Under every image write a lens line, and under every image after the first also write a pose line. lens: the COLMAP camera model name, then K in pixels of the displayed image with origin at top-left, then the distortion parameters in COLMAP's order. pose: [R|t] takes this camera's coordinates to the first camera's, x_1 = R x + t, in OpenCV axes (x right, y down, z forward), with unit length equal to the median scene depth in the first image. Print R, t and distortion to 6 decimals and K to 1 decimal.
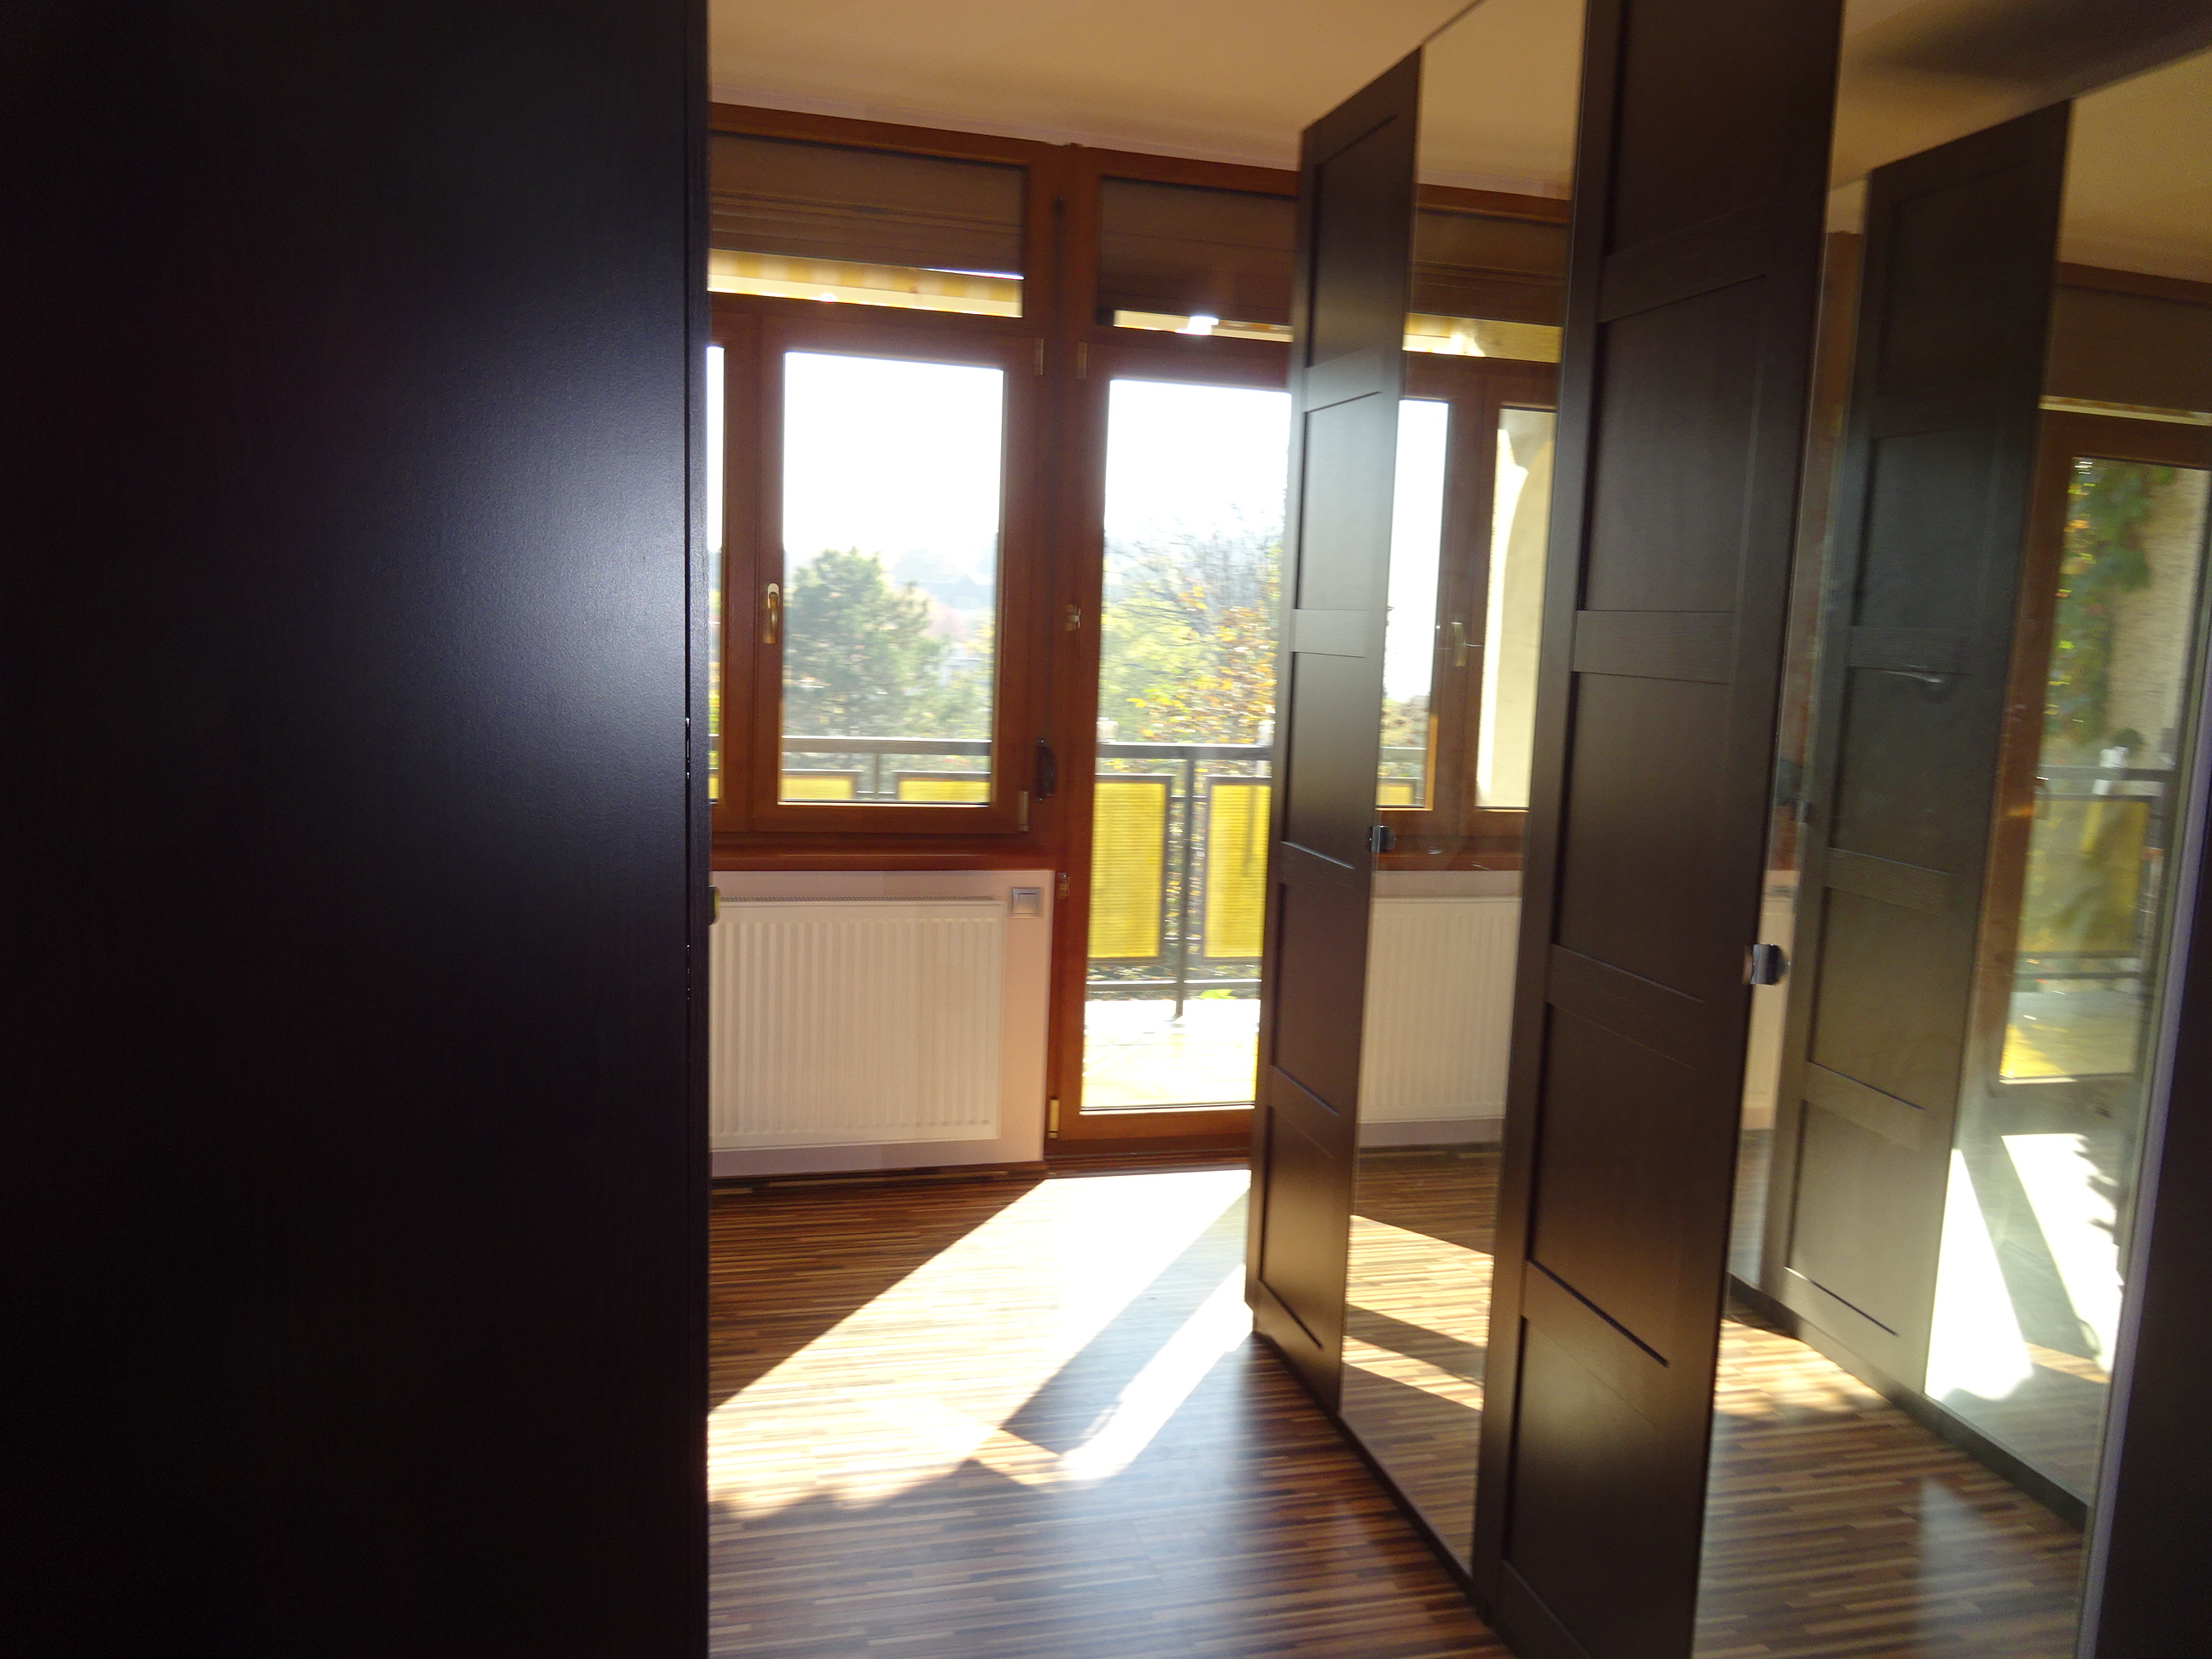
lens RADIAL K [[1610.3, 0, 1107.5], [0, 1610.3, 825.9], [0, 0, 1]] dist [-0.010038, 0.002281]
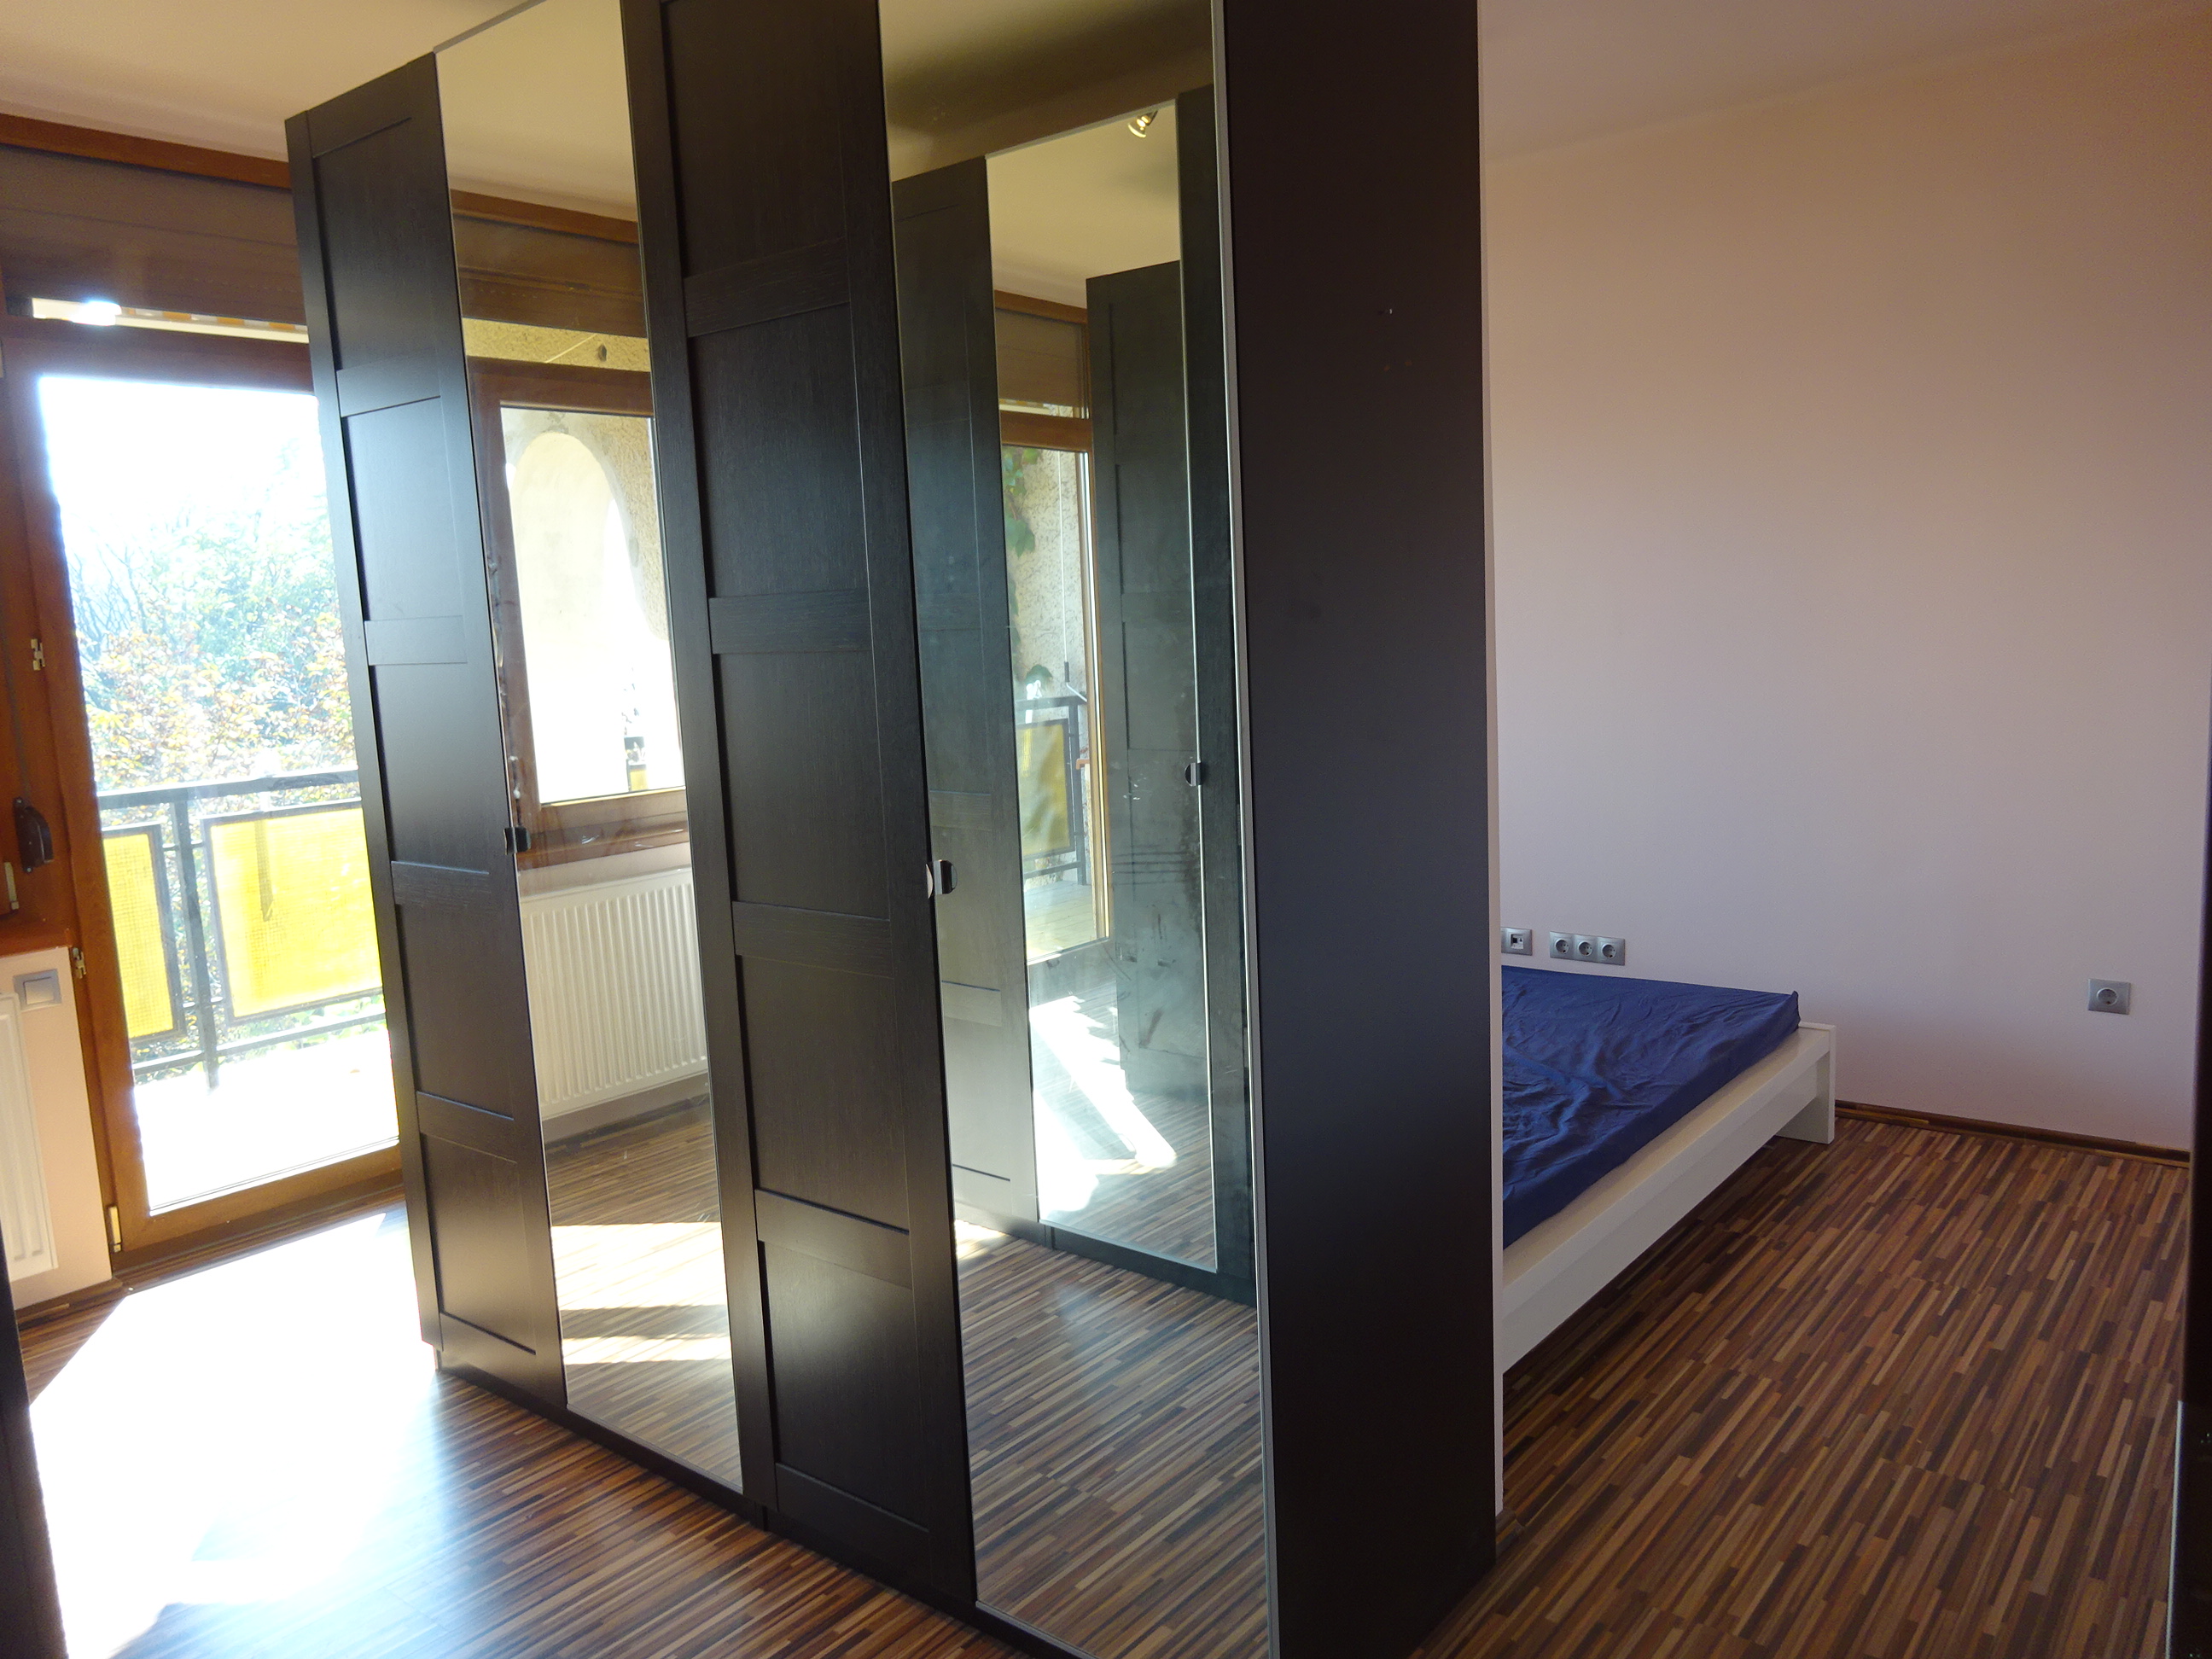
lens RADIAL K [[1610.3, 0, 1105.7], [0, 1610.3, 829.1], [0, 0, 1]] dist [-0.010038, 0.002281]
pose [[0.799760, -0.155170, 0.579920, -0.103819], [0.149795, 0.987042, 0.057525, -0.001379], [-0.581331, 0.040863, 0.812640, -0.032736]]
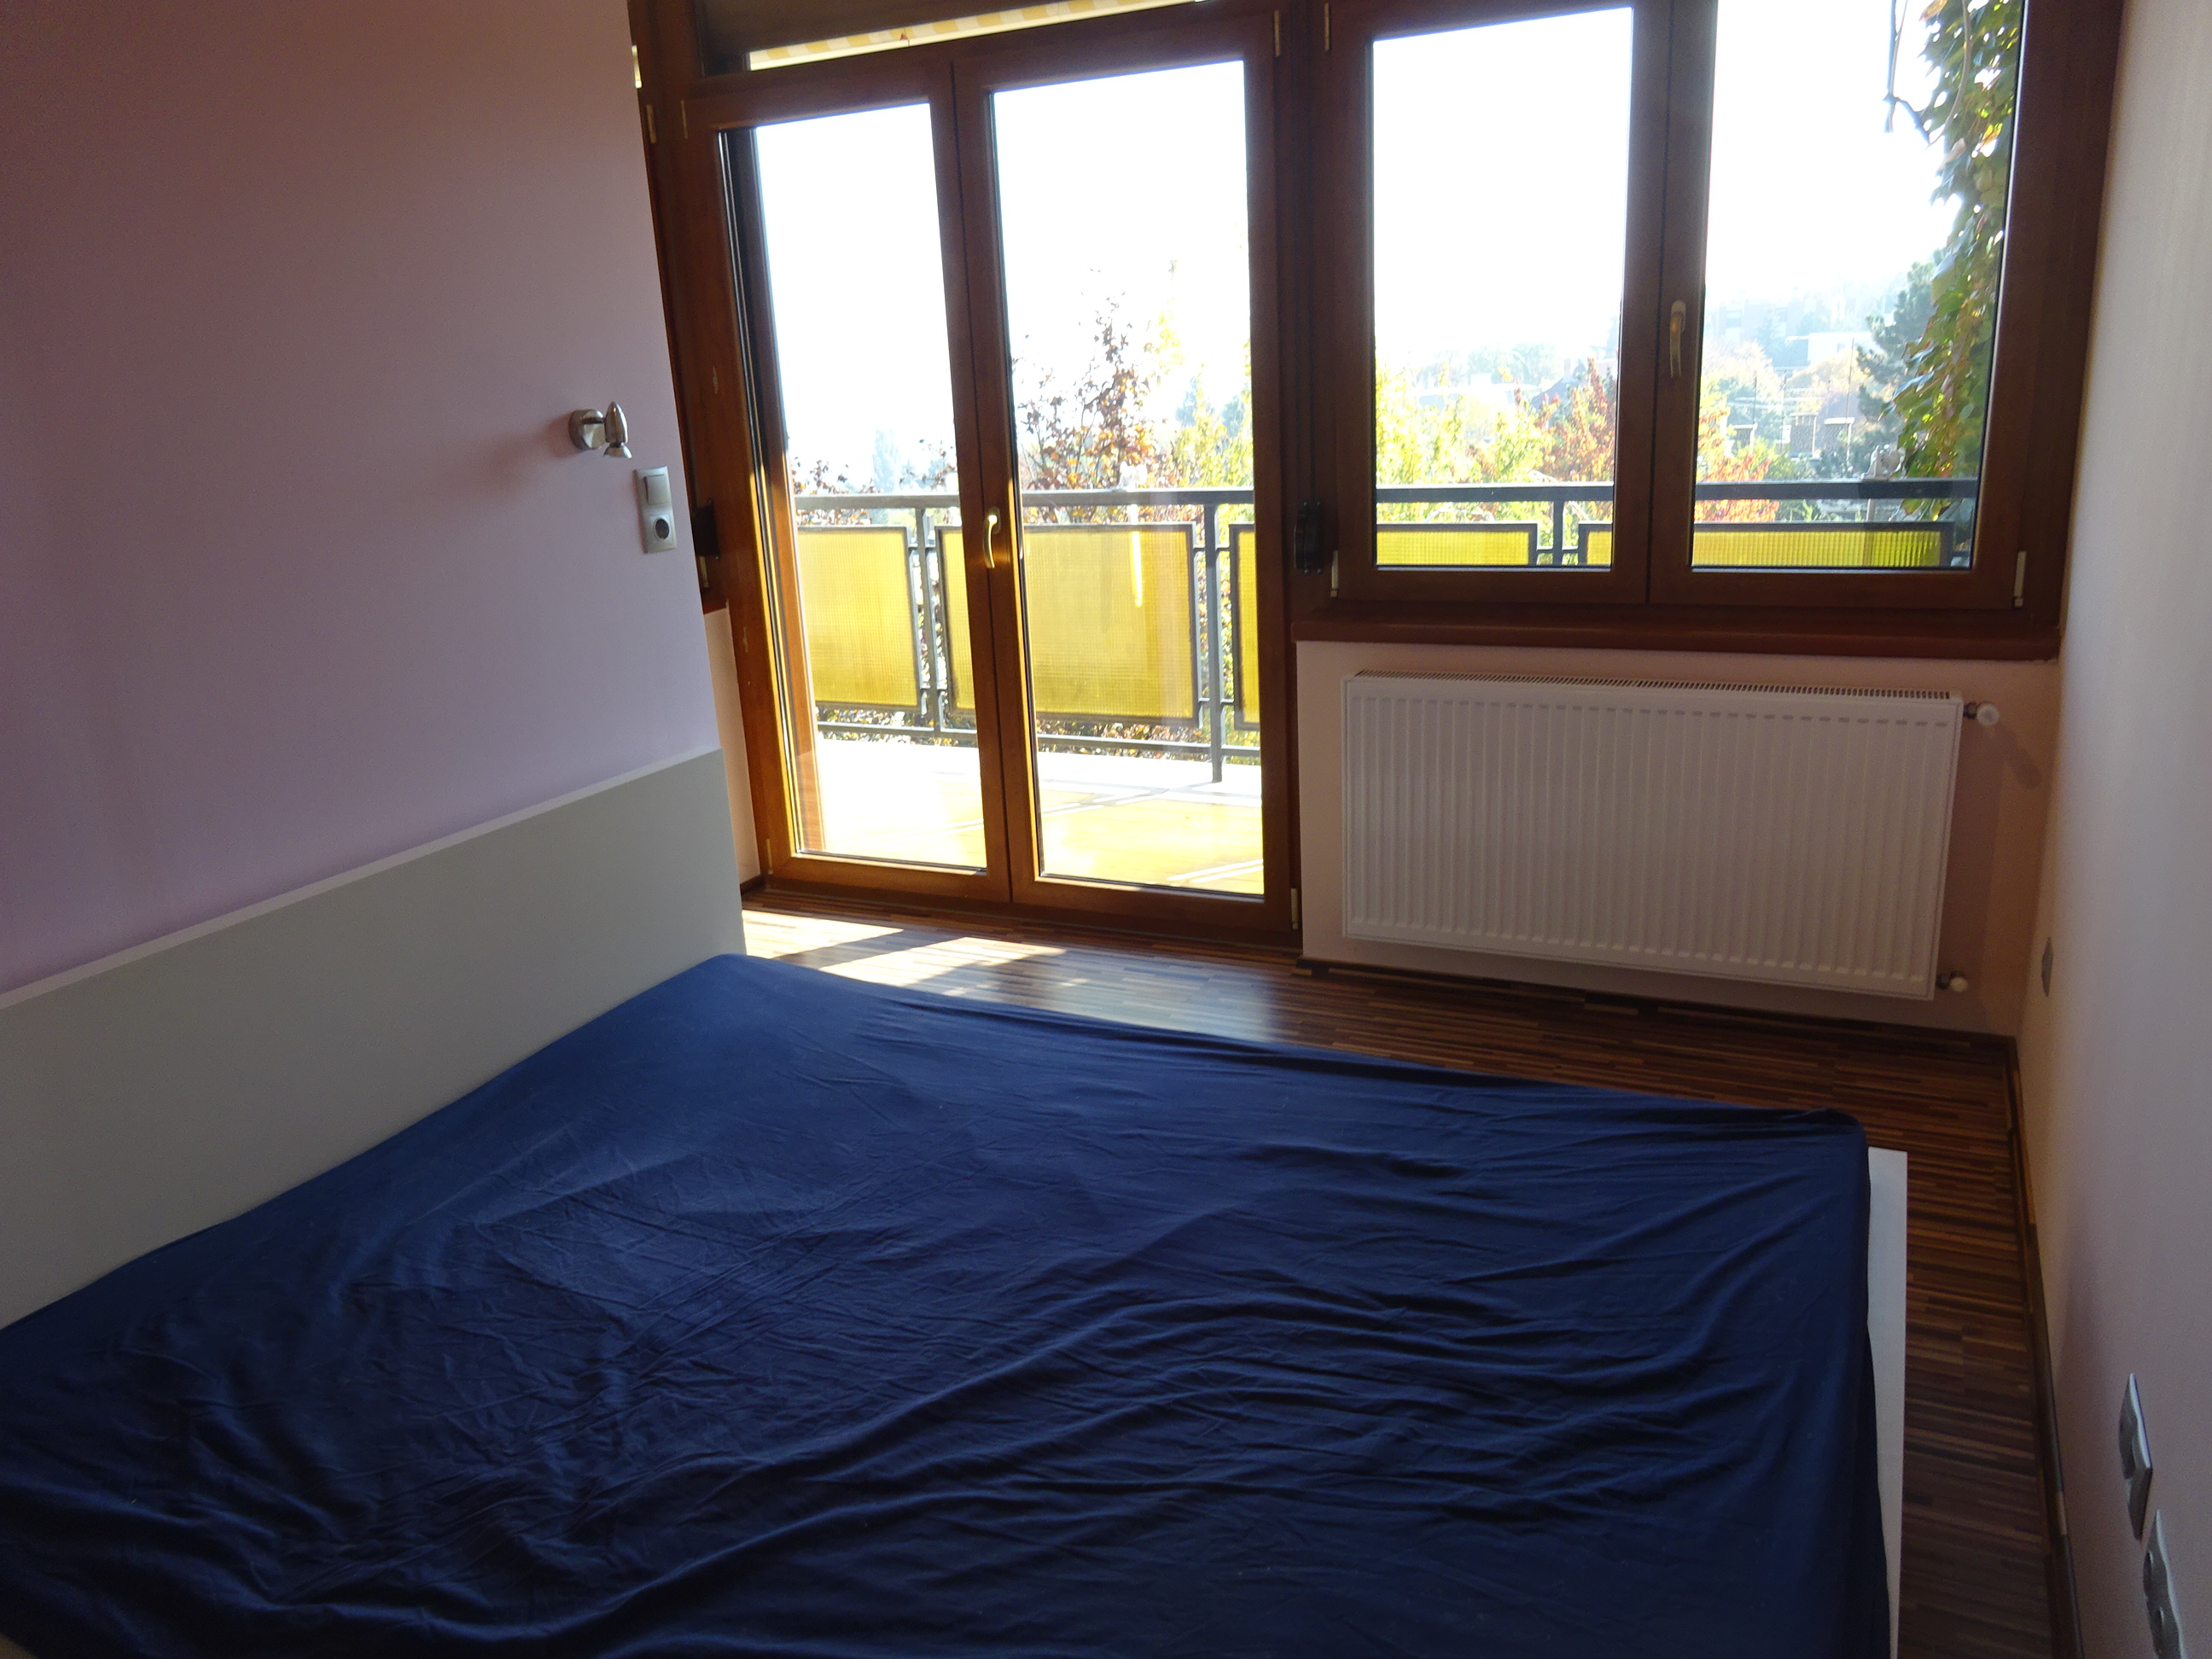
lens RADIAL K [[1823.0, 0, 1128.7], [0, 1823.0, 948.4], [0, 0, 1]] dist [0.040620, 0.005717]
pose [[0.758395, 0.126623, -0.639378, 1.366235], [-0.003031, 0.981623, 0.190807, 0.016413], [0.651788, -0.142769, 0.744842, 0.281338]]
